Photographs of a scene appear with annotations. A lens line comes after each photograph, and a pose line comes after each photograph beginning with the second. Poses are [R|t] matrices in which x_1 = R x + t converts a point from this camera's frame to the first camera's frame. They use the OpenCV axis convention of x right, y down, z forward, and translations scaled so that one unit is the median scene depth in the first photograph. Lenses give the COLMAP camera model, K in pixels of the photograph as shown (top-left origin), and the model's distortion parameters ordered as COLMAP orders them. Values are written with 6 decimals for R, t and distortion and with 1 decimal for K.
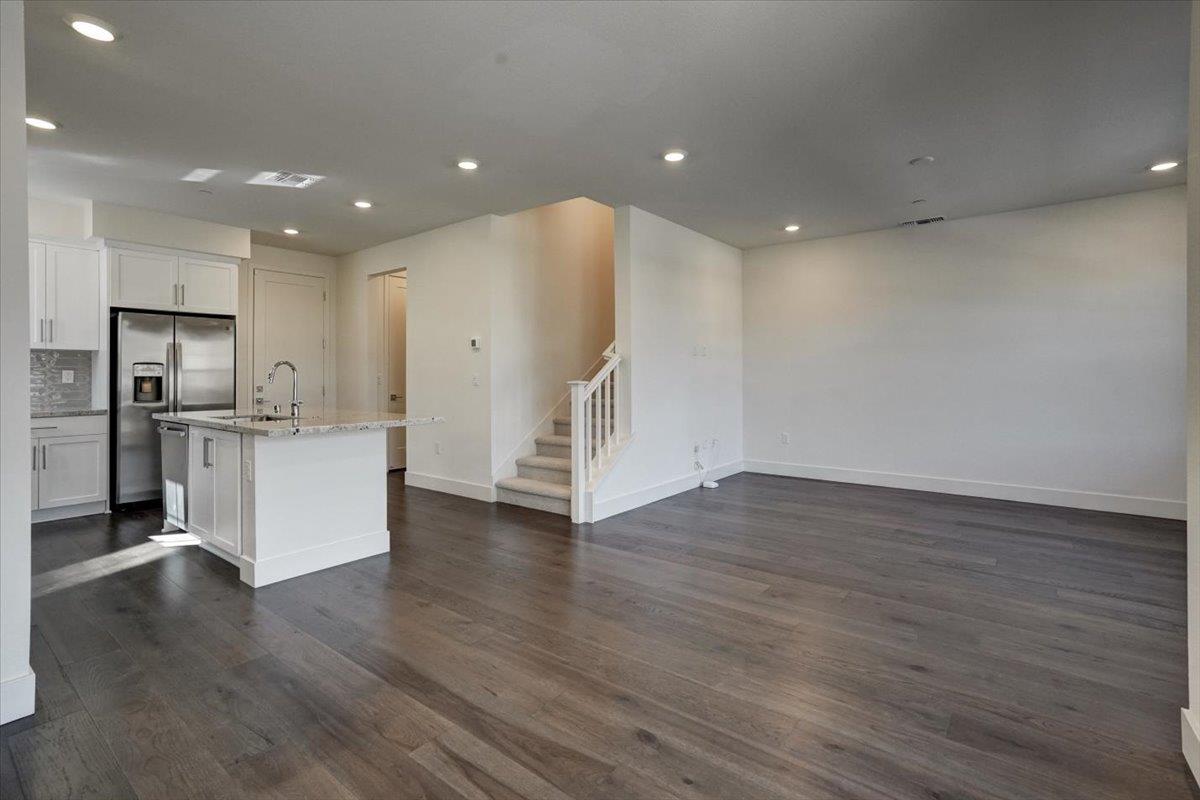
lens RADIAL K [[552.2, 0, 601.1], [0, 552.2, 389.4], [0, 0, 1]] dist [-0.045052, 0.022200]
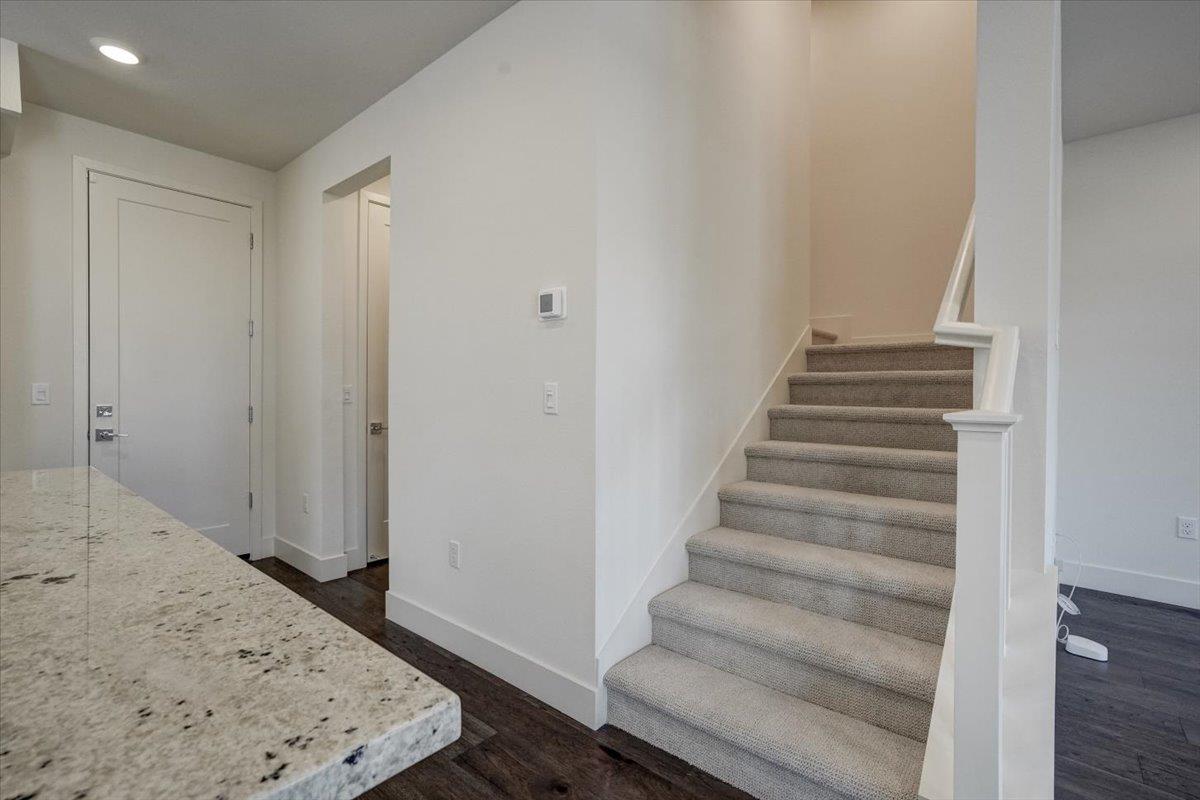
lens RADIAL K [[575.0, 0, 593.1], [0, 575.0, 394.7], [0, 0, 1]] dist [-0.037511, 0.028594]
pose [[0.999276, 0.008414, -0.037108, -0.173581], [-0.009182, 0.999746, -0.020566, -0.011180], [0.036925, 0.020892, 0.999100, 0.566544]]
